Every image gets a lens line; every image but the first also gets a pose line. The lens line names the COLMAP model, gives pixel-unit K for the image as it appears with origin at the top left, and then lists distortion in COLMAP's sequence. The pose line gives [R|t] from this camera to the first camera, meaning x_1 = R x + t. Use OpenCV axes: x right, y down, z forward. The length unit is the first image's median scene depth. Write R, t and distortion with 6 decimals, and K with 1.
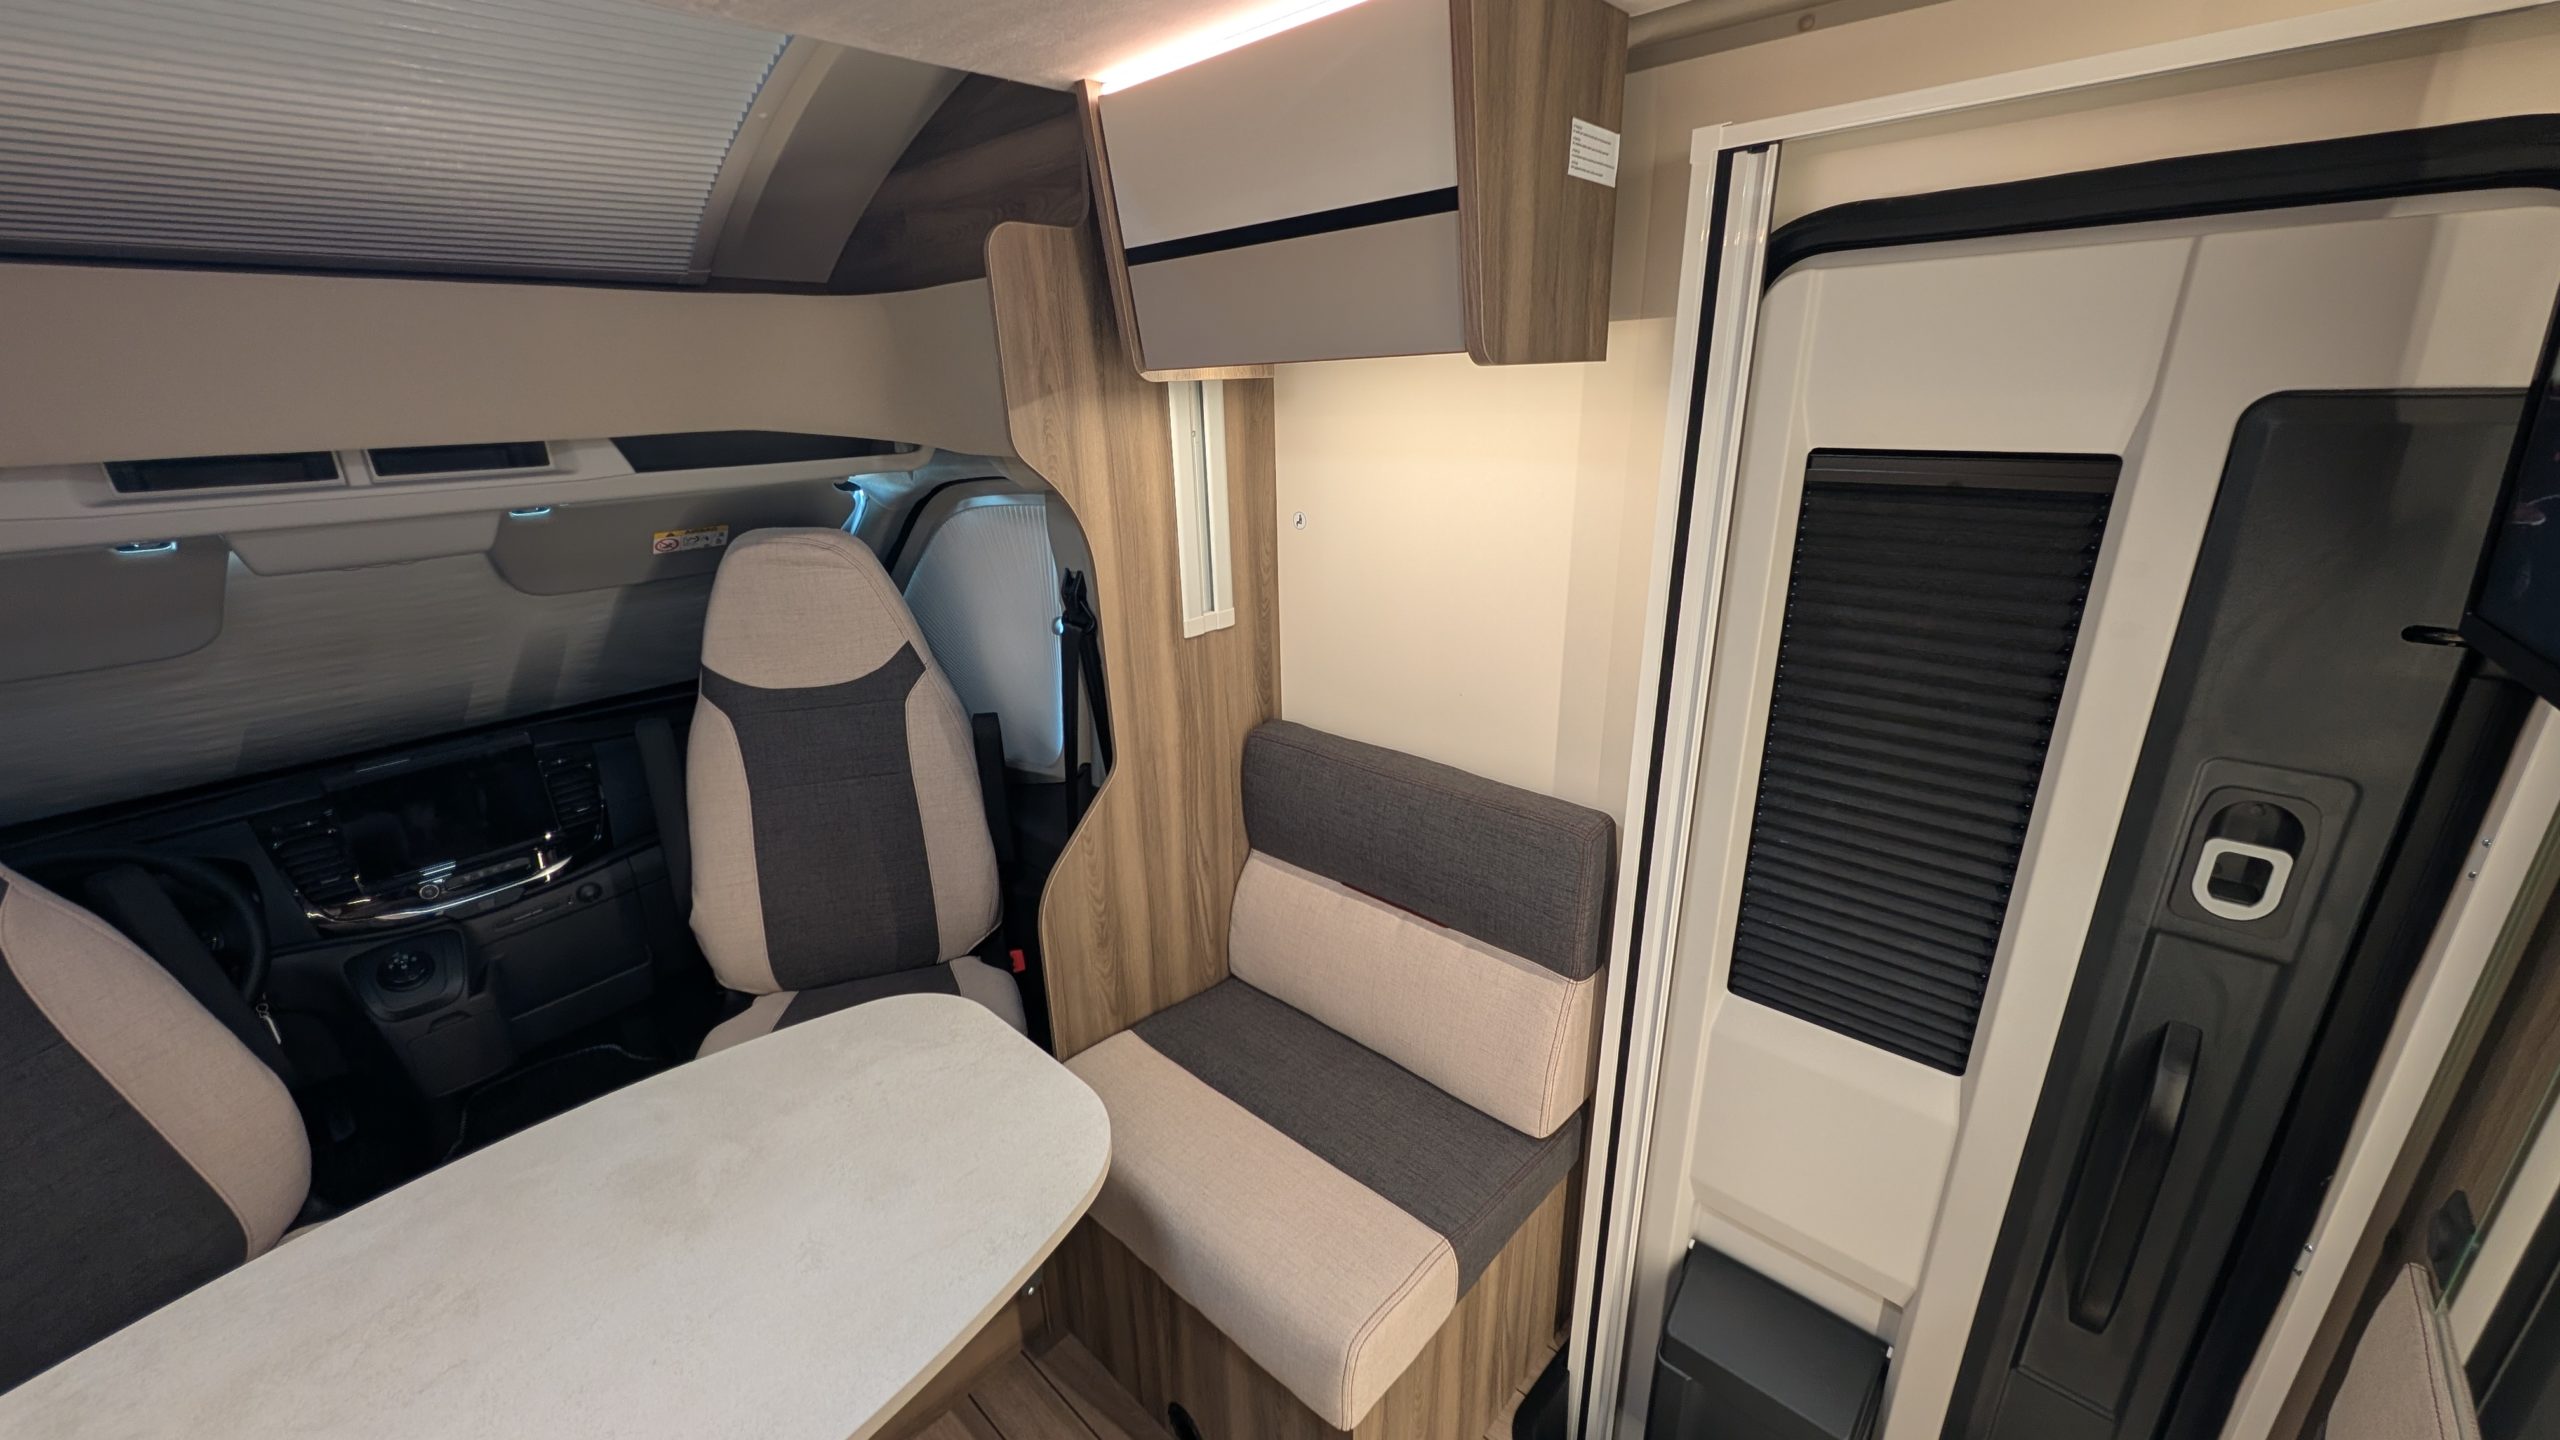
lens RADIAL K [[960.8, 0, 1277.8], [0, 960.8, 725.8], [0, 0, 1]] dist [0.000615, -0.000100]
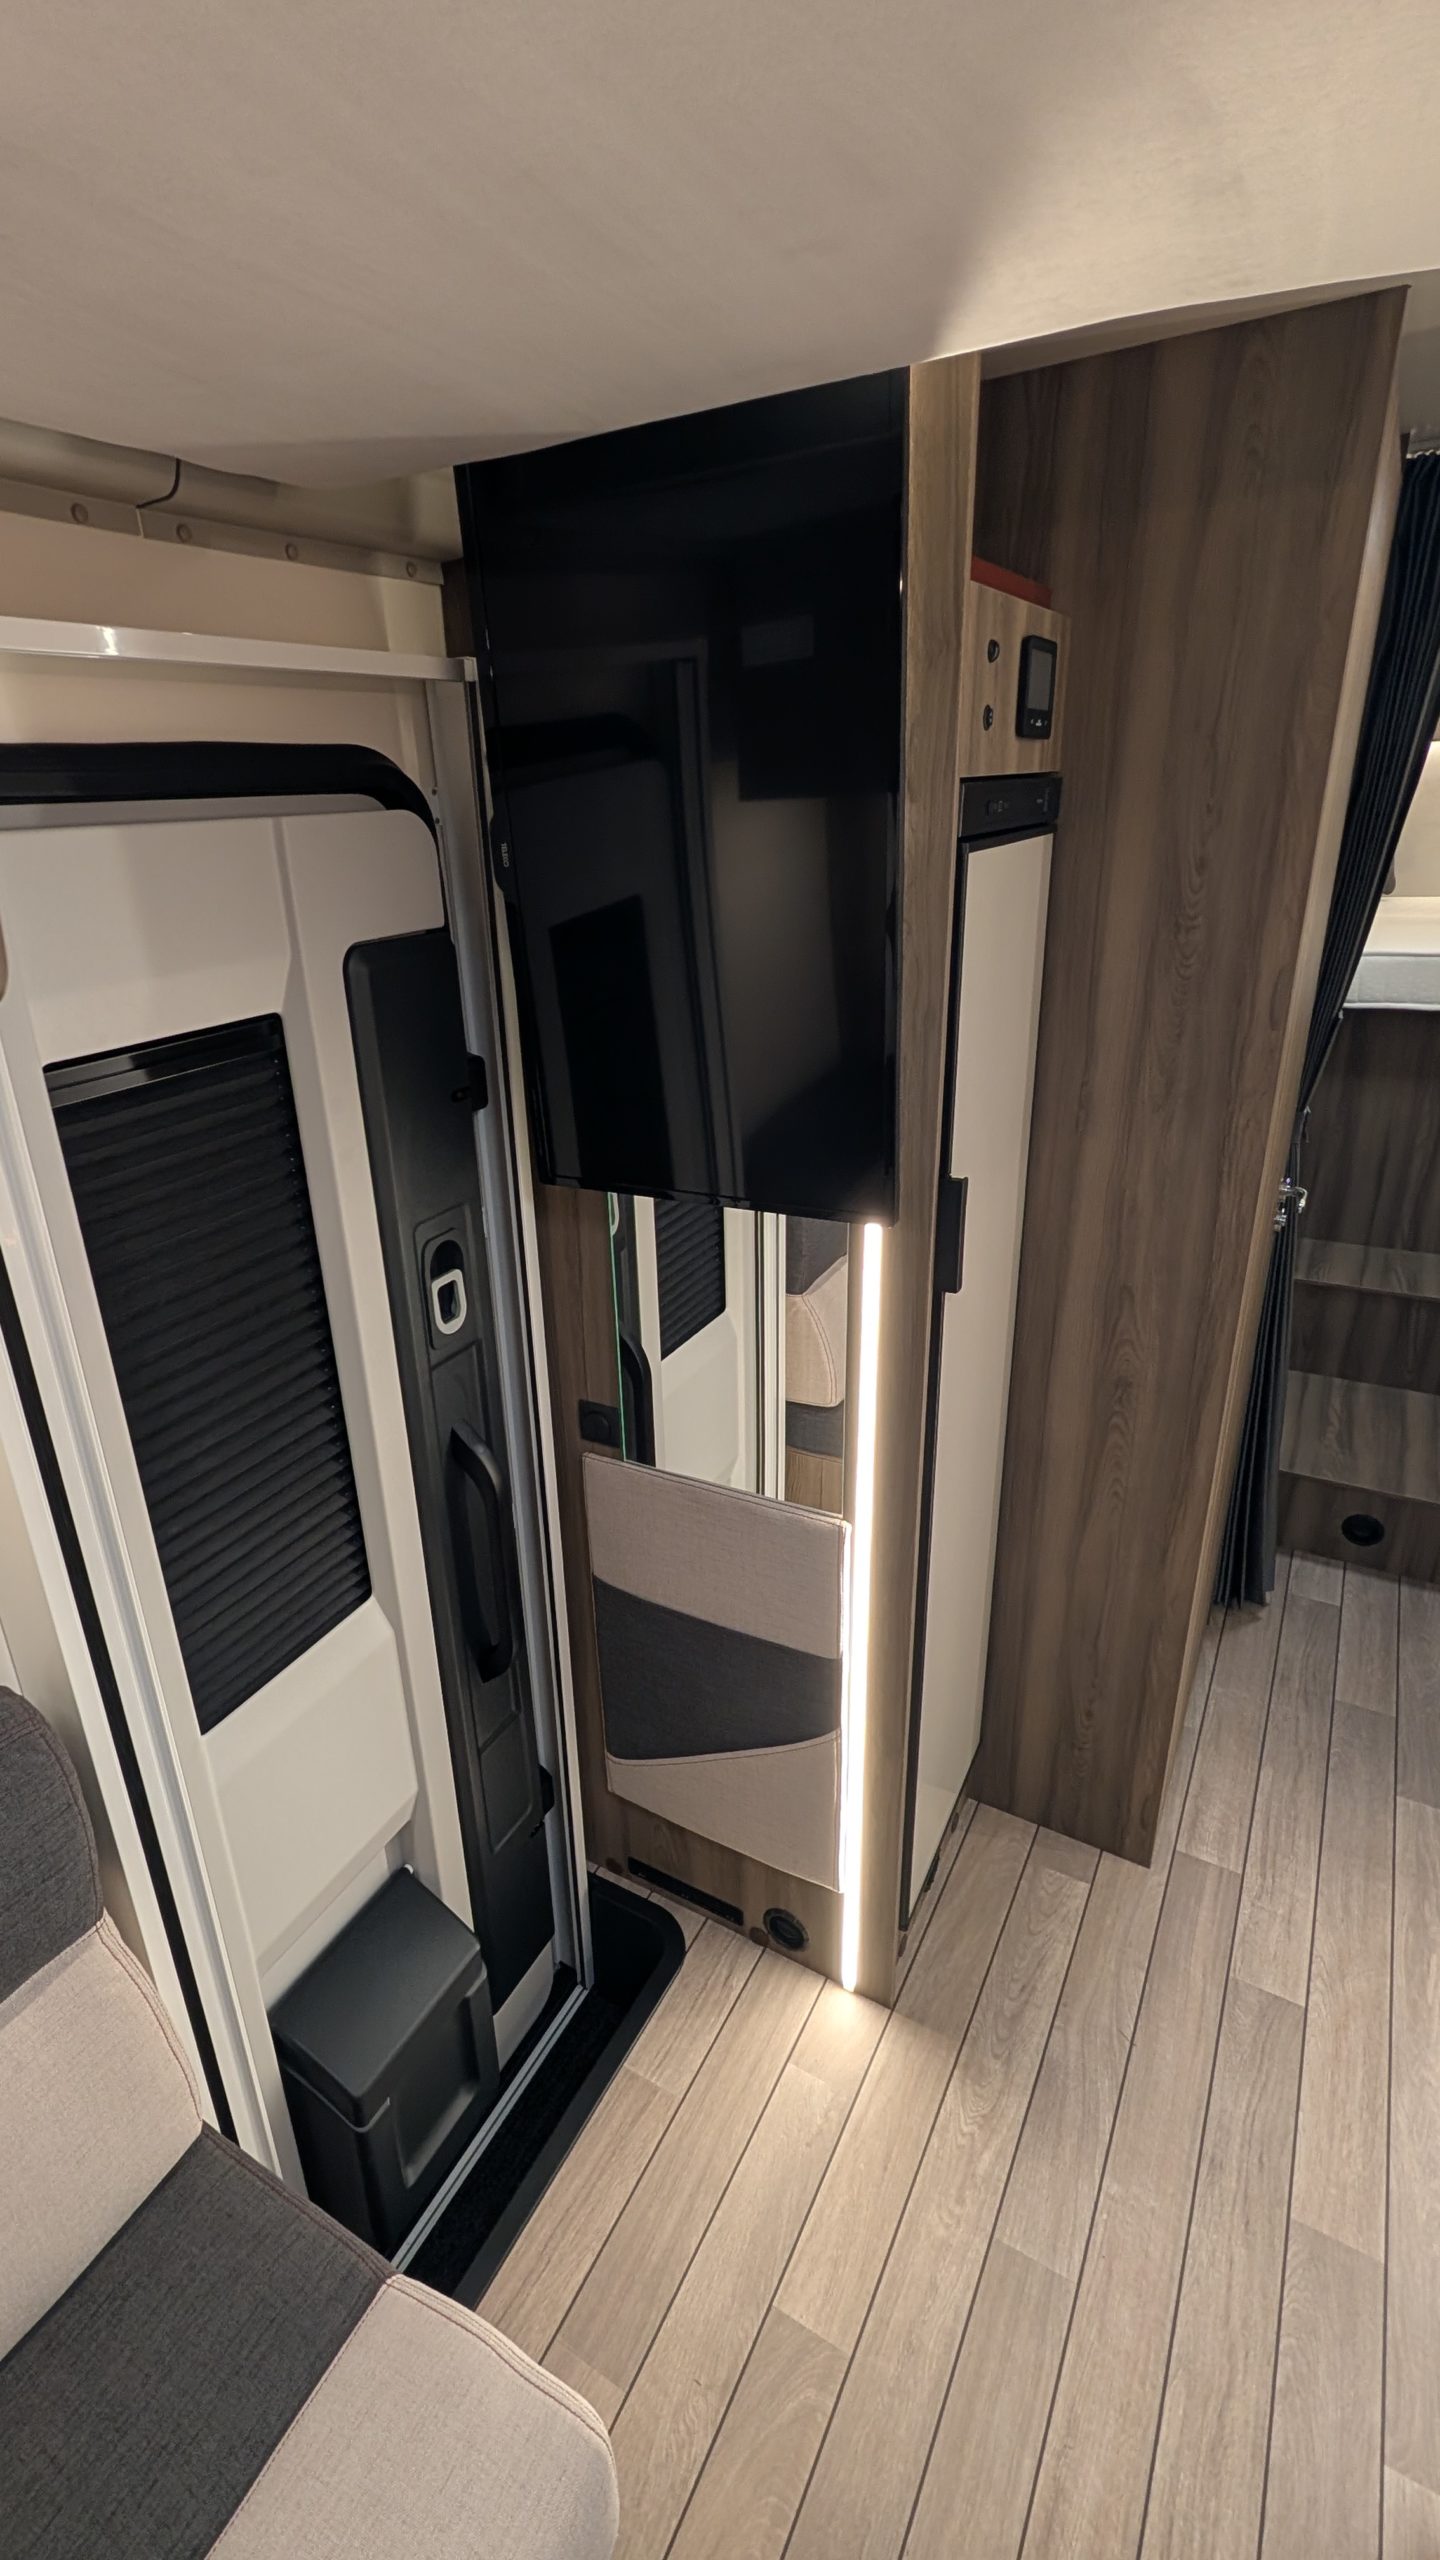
lens RADIAL K [[1178.2, 0, 608.8], [0, 1178.2, 1283.4], [0, 0, 1]] dist [-0.003132, 0.002382]
pose [[-0.189839, -0.336579, 0.922321, -0.326818], [0.388590, 0.836937, 0.385402, -0.252728], [-0.901642, 0.431569, -0.028092, 0.536274]]
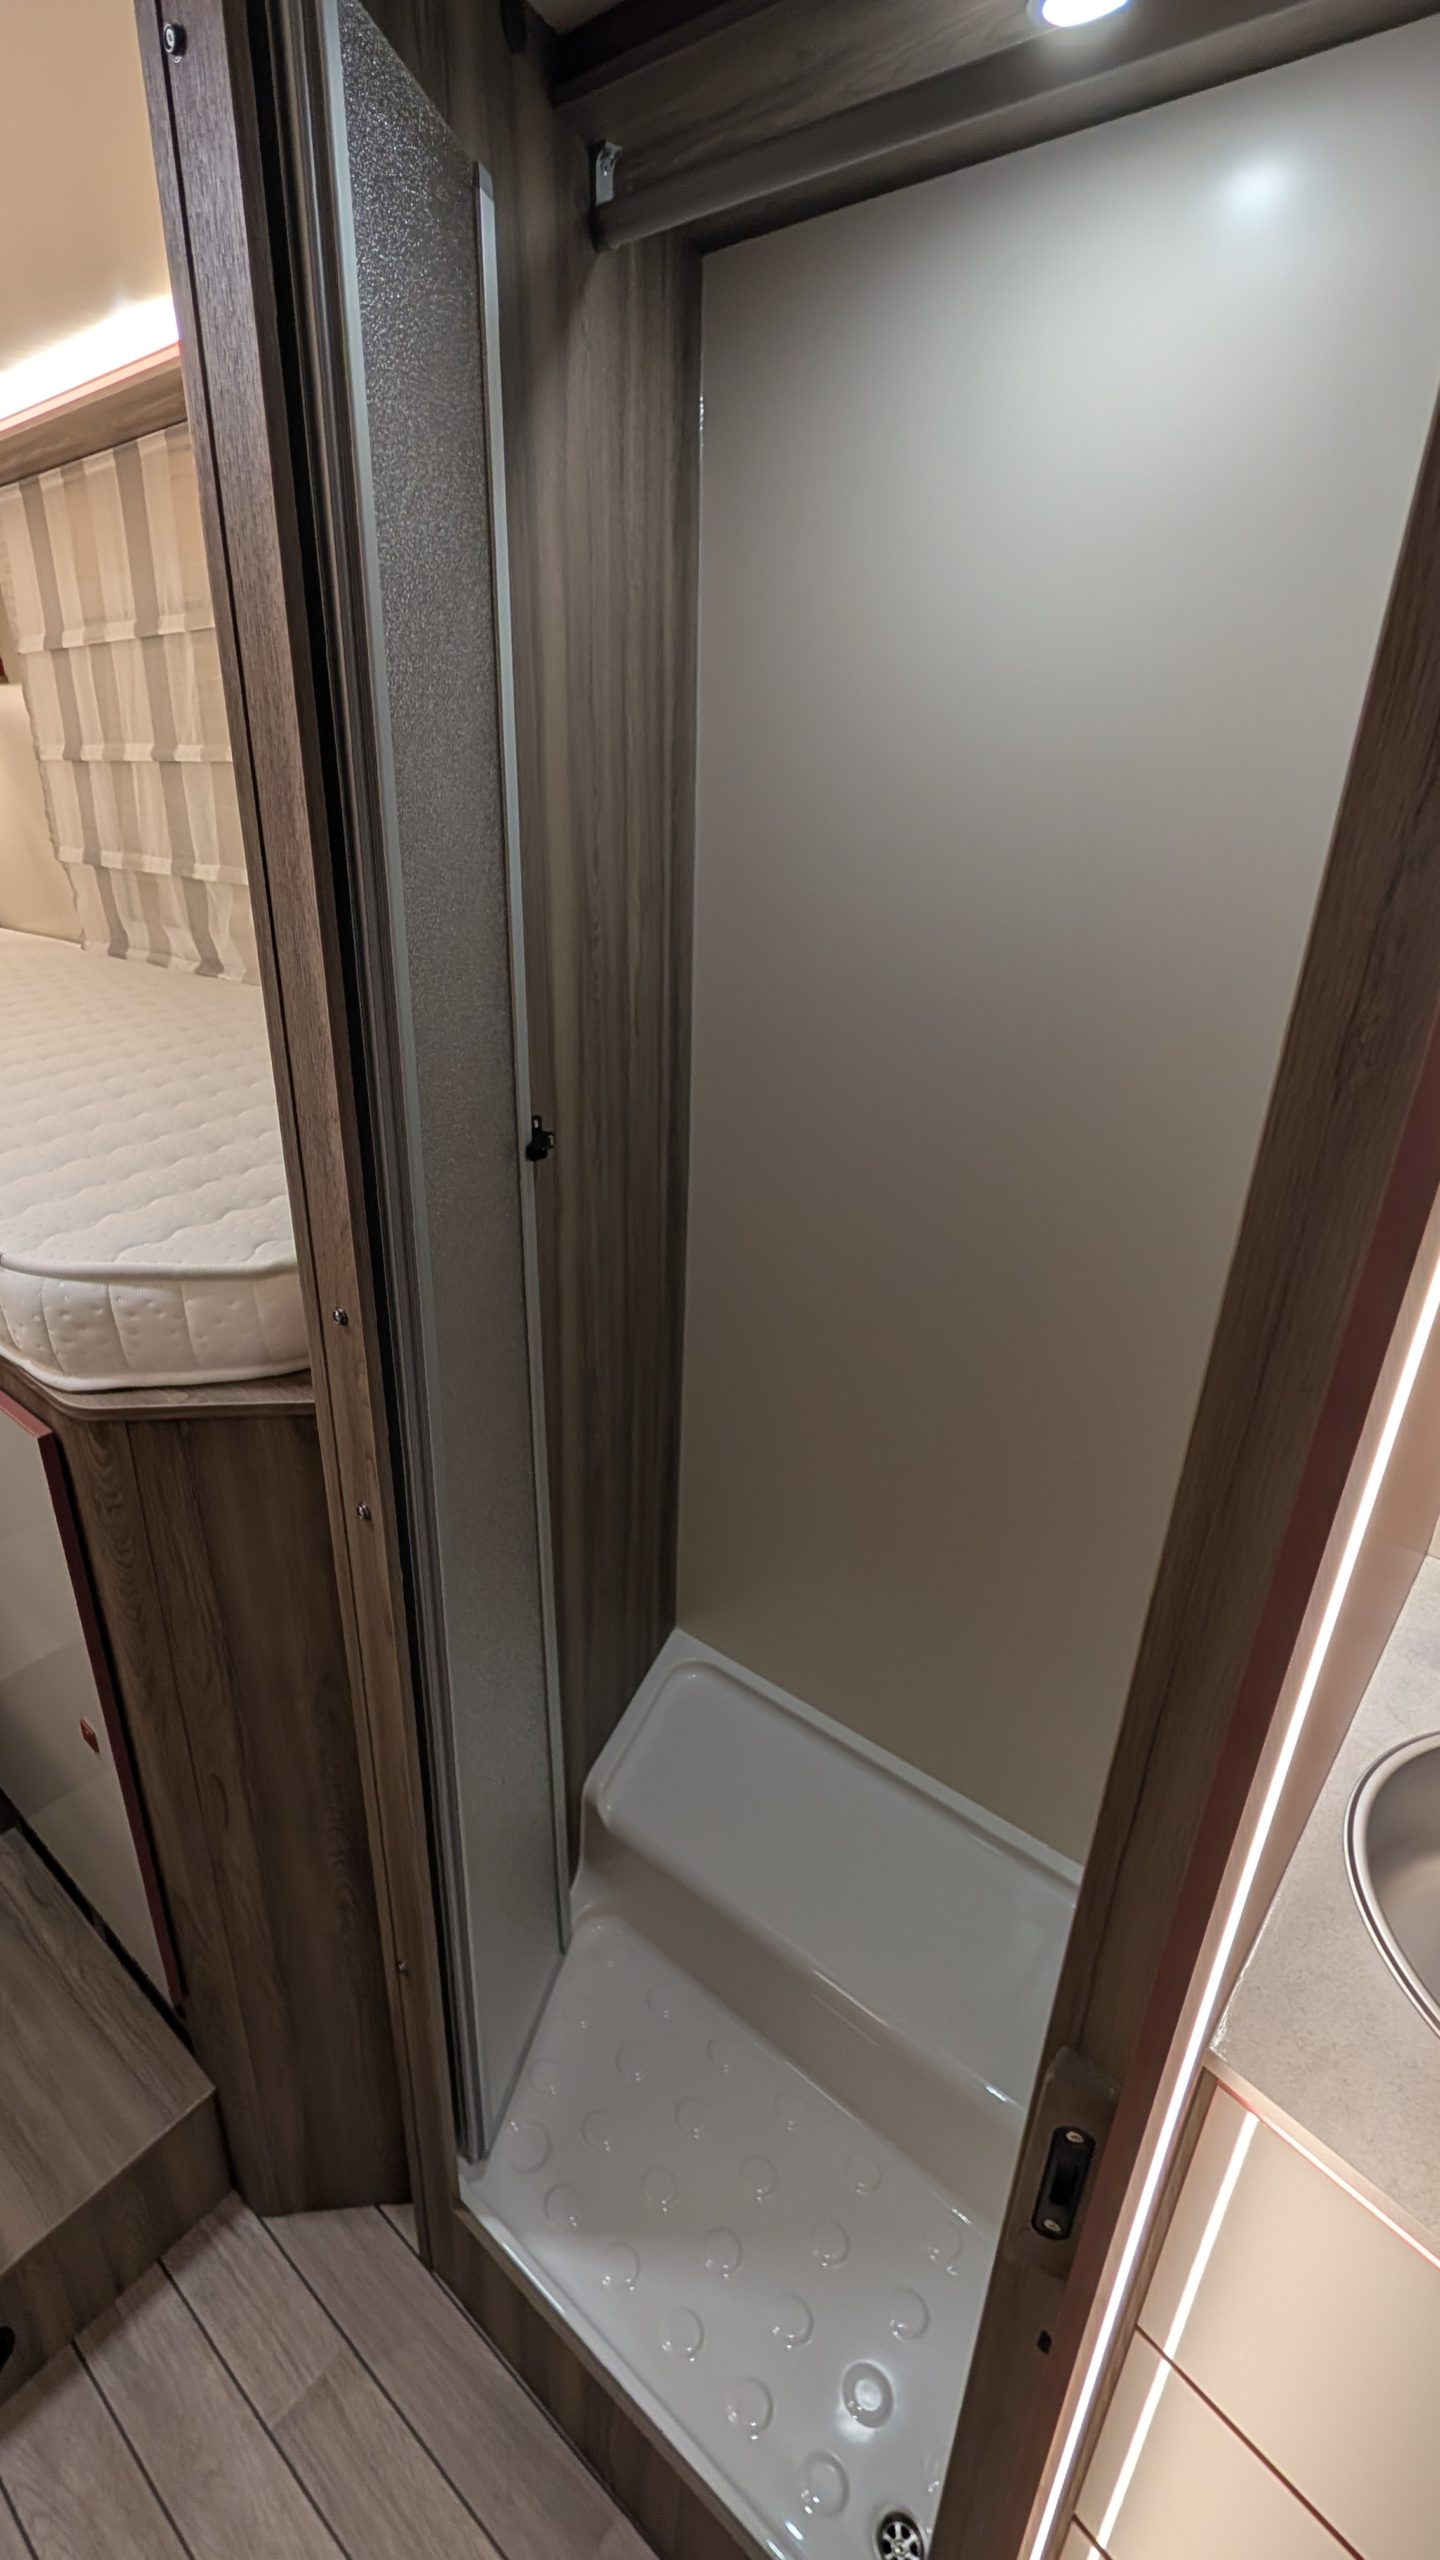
lens RADIAL K [[1178.2, 0, 616.9], [0, 1178.2, 1280.7], [0, 0, 1]] dist [-0.003132, 0.002382]
pose [[-0.999264, 0.038325, 0.001581, 0.515342], [0.028476, 0.713586, 0.699989, 0.082863], [0.025699, 0.699519, -0.714152, -0.341485]]
